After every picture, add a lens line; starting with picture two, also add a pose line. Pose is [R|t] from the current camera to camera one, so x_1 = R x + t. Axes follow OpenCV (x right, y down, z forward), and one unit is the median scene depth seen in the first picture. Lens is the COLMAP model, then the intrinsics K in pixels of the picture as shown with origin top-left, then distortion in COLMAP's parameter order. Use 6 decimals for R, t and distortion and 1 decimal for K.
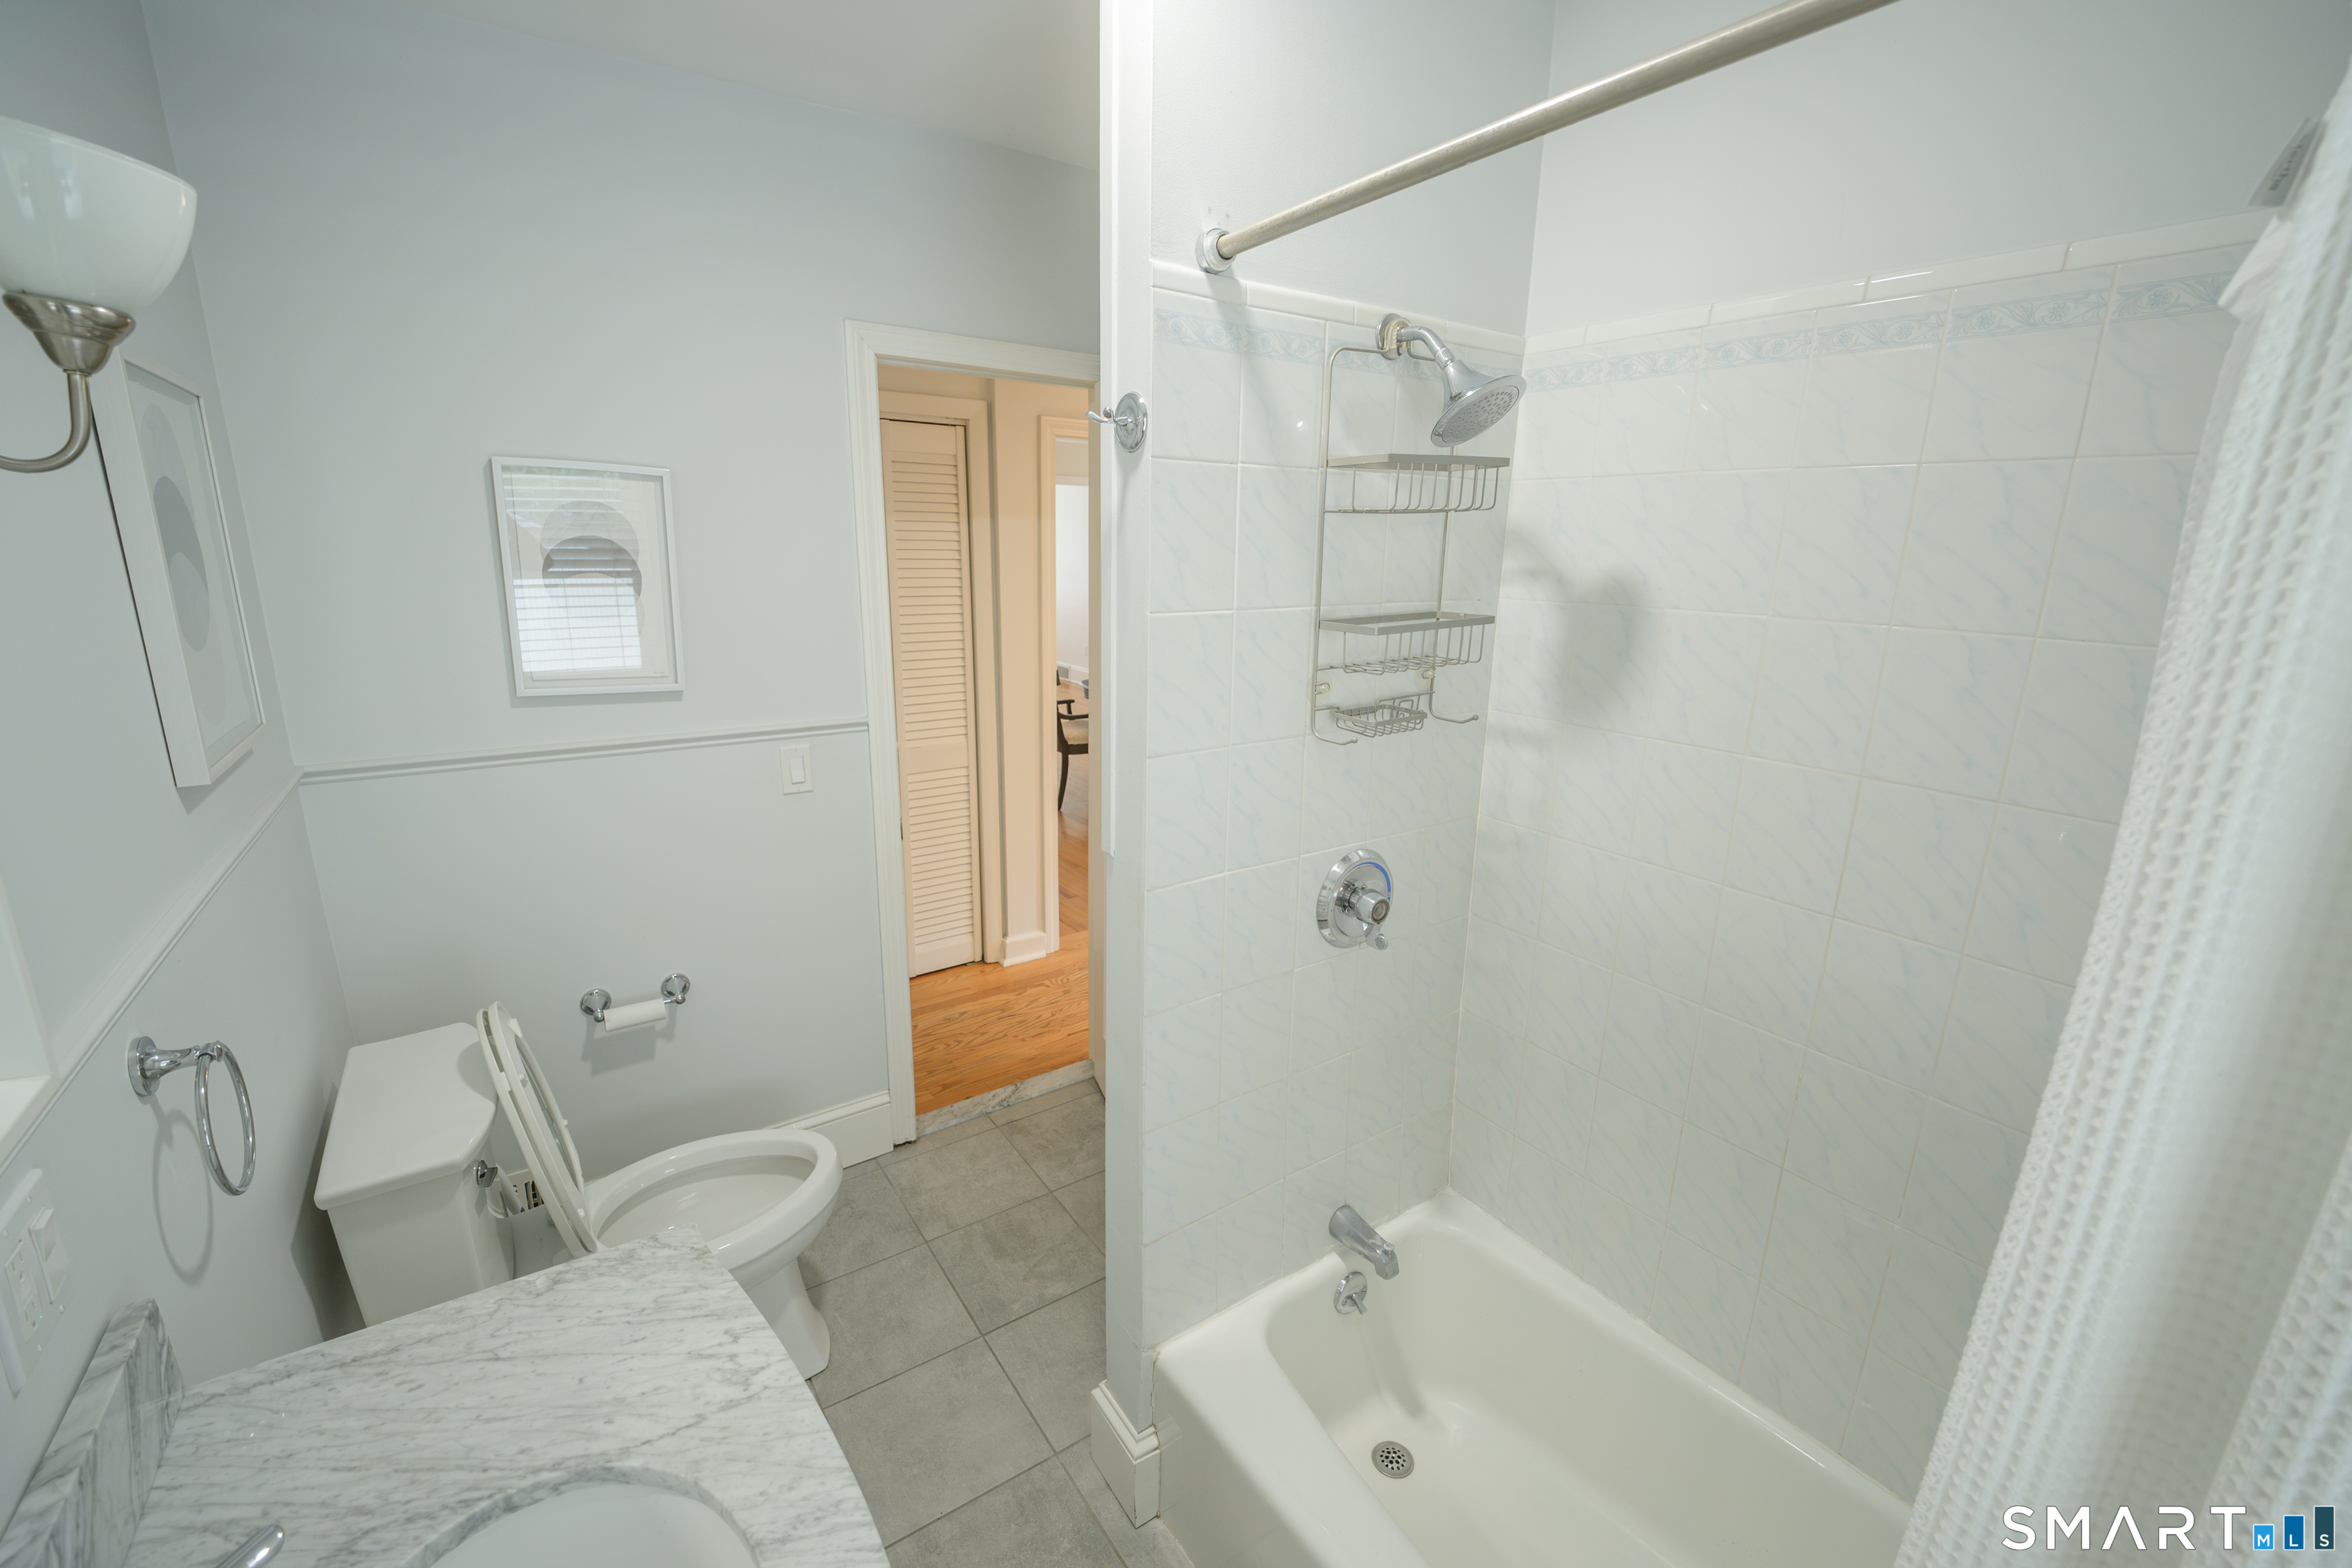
lens RADIAL K [[974.3, 0, 1164.5], [0, 974.3, 793.1], [0, 0, 1]] dist [-0.001247, -0.000102]
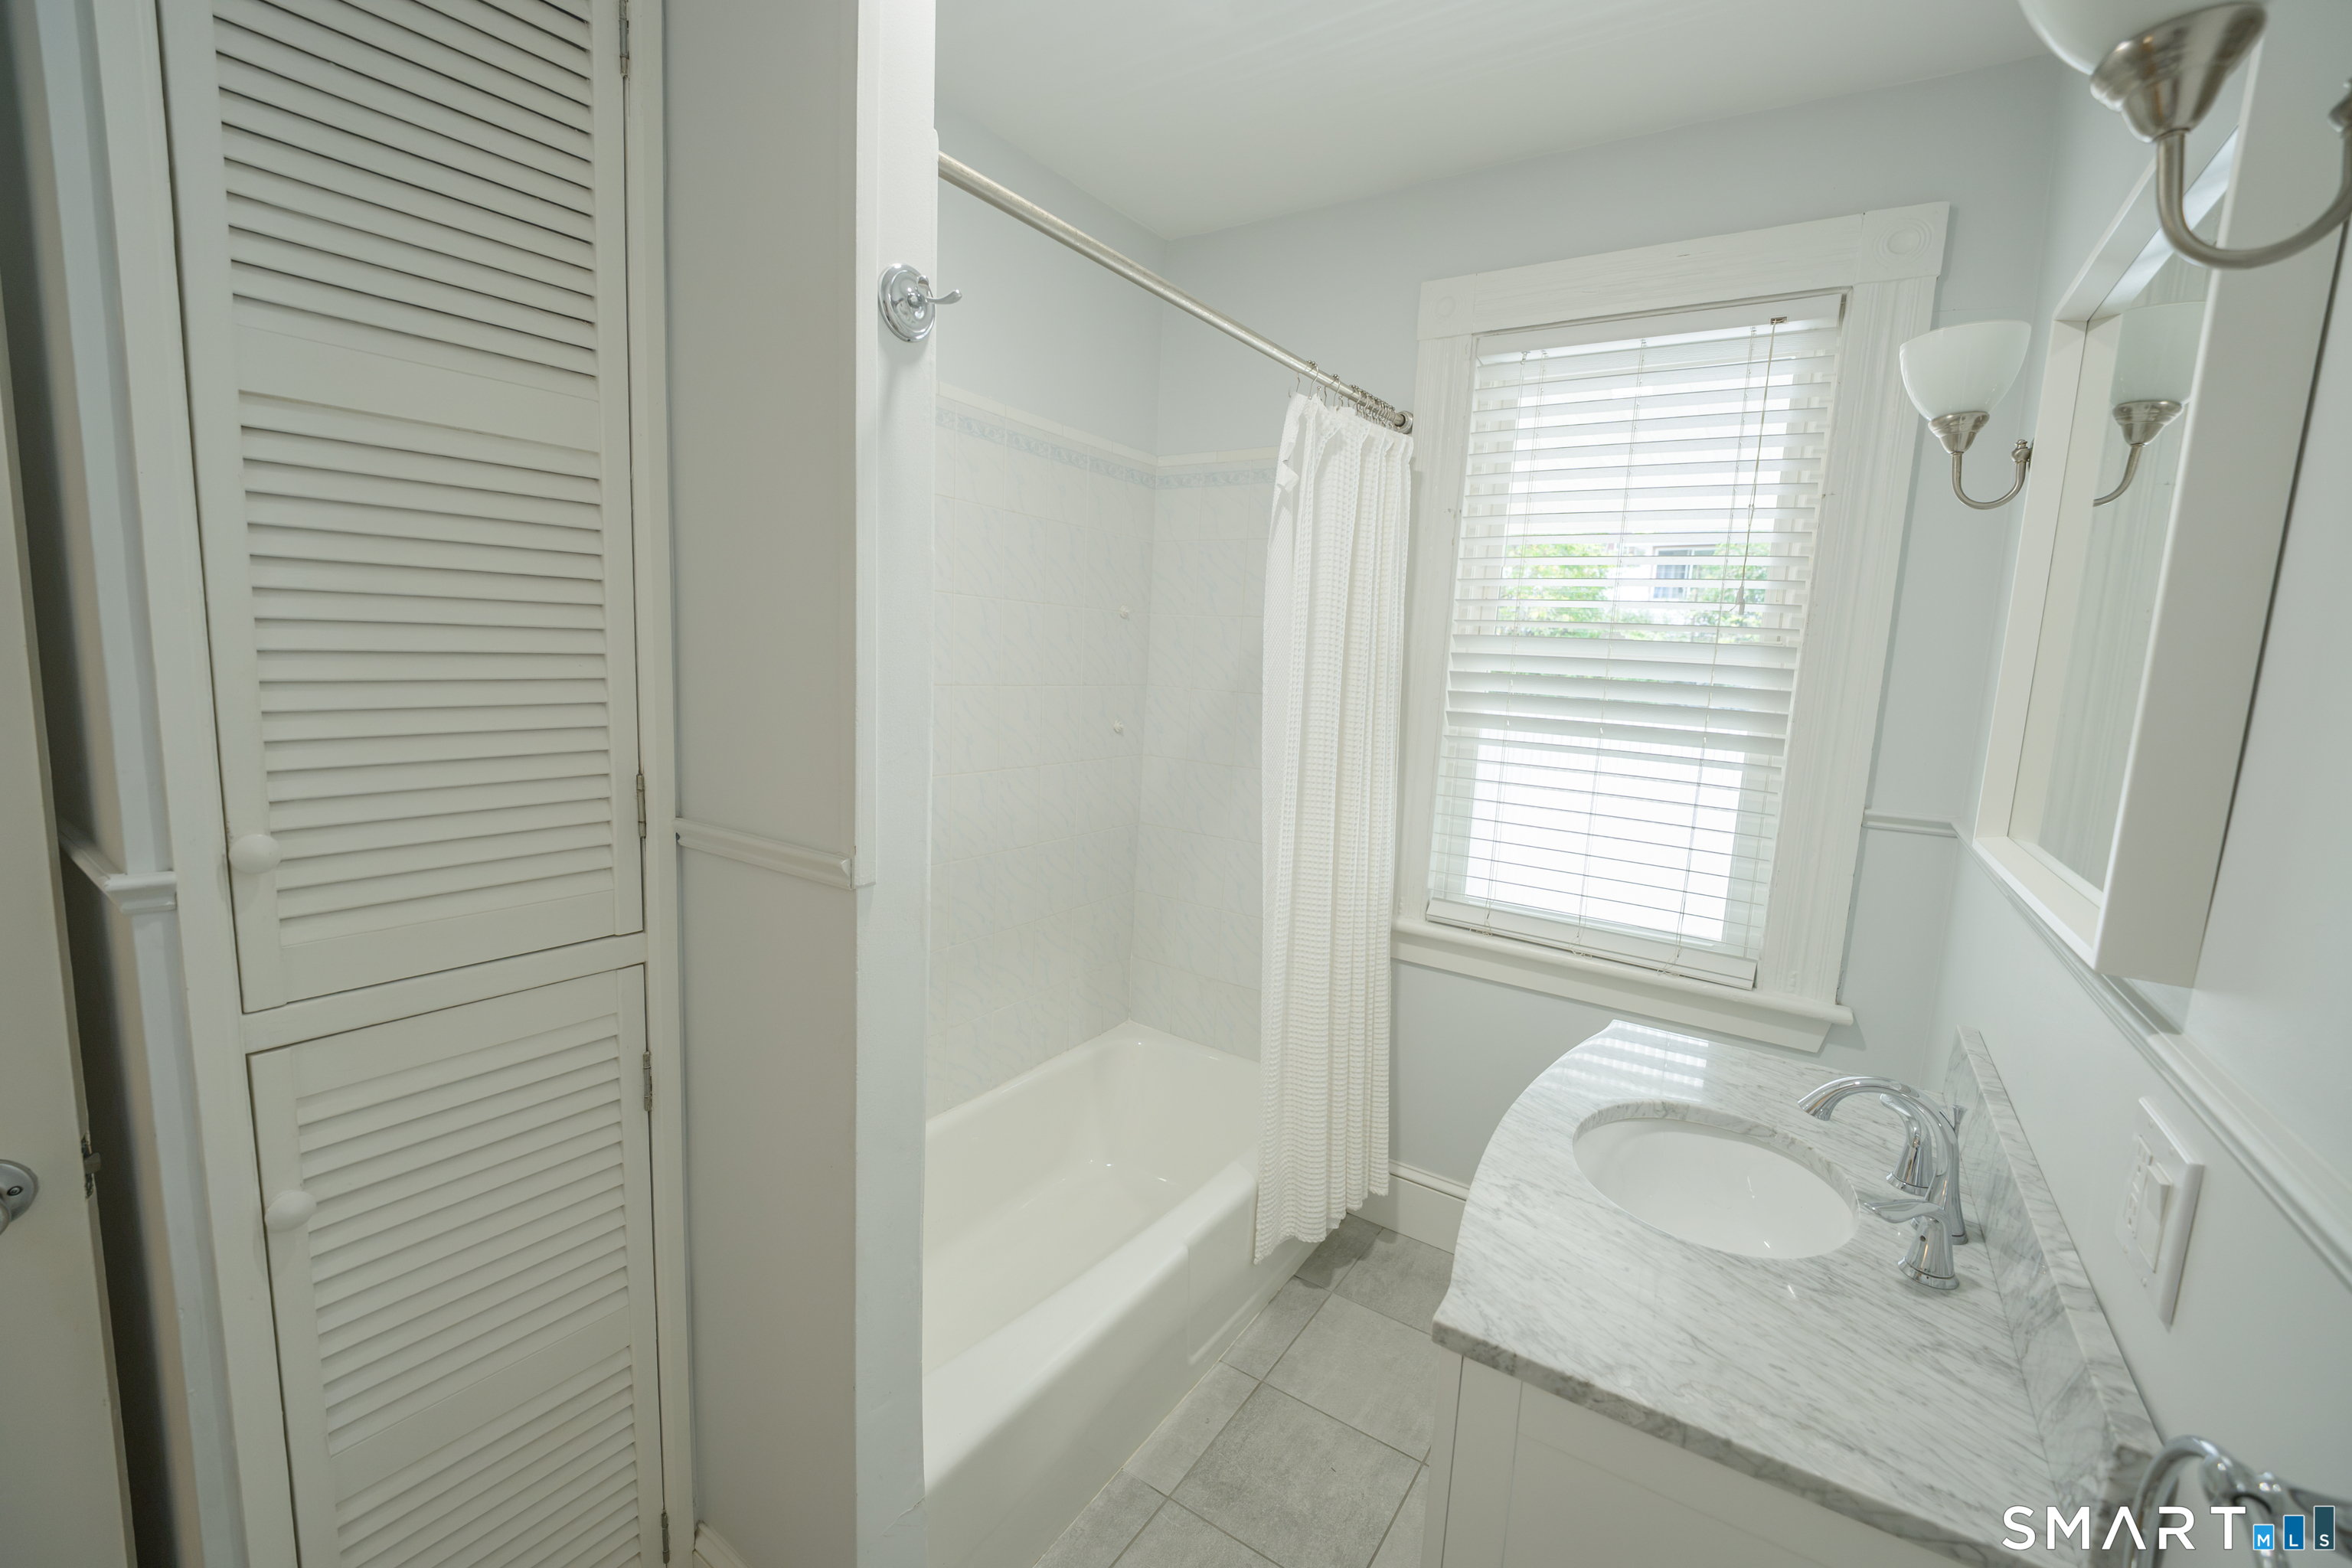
lens RADIAL K [[974.3, 0, 1168.4], [0, 974.3, 774.4], [0, 0, 1]] dist [-0.001247, -0.000102]
pose [[-0.372598, -0.162252, 0.913698, -1.205345], [0.183726, 0.952209, 0.244012, -0.223983], [-0.909624, 0.258789, -0.324982, 1.550323]]
